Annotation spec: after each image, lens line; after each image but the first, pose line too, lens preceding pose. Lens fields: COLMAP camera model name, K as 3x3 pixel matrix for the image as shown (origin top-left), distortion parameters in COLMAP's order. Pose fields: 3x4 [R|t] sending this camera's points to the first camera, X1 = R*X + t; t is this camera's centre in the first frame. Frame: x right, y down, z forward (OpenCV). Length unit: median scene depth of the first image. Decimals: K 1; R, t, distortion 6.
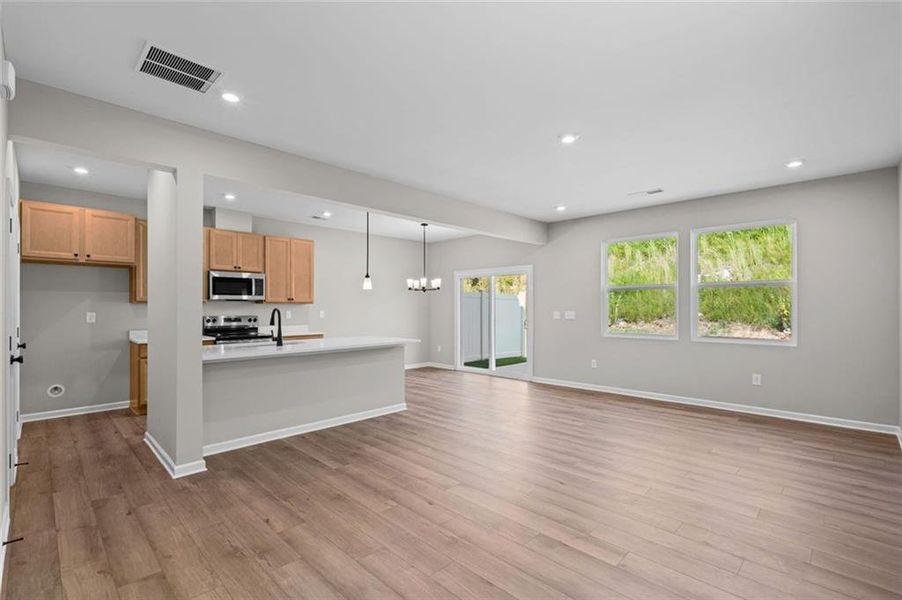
lens RADIAL K [[410.5, 0, 445.4], [0, 410.5, 305.2], [0, 0, 1]] dist [-0.010876, 0.003169]
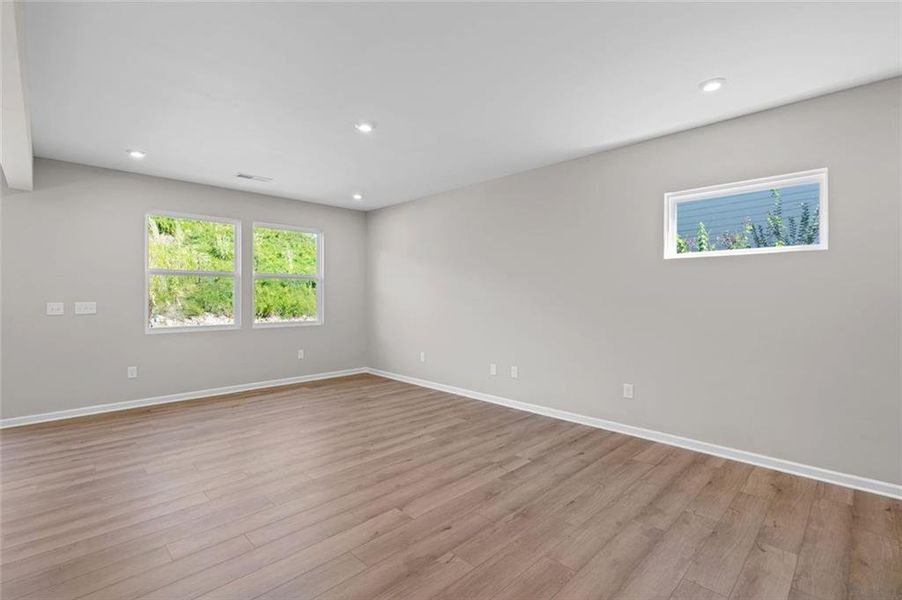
lens RADIAL K [[410.5, 0, 449.0], [0, 410.5, 296.9], [0, 0, 1]] dist [-0.010876, 0.003169]
pose [[0.007282, -0.001425, 0.999972, -0.767237], [-0.004717, 0.999988, 0.001460, 0.005796], [-0.999962, -0.004727, 0.007275, 0.868048]]
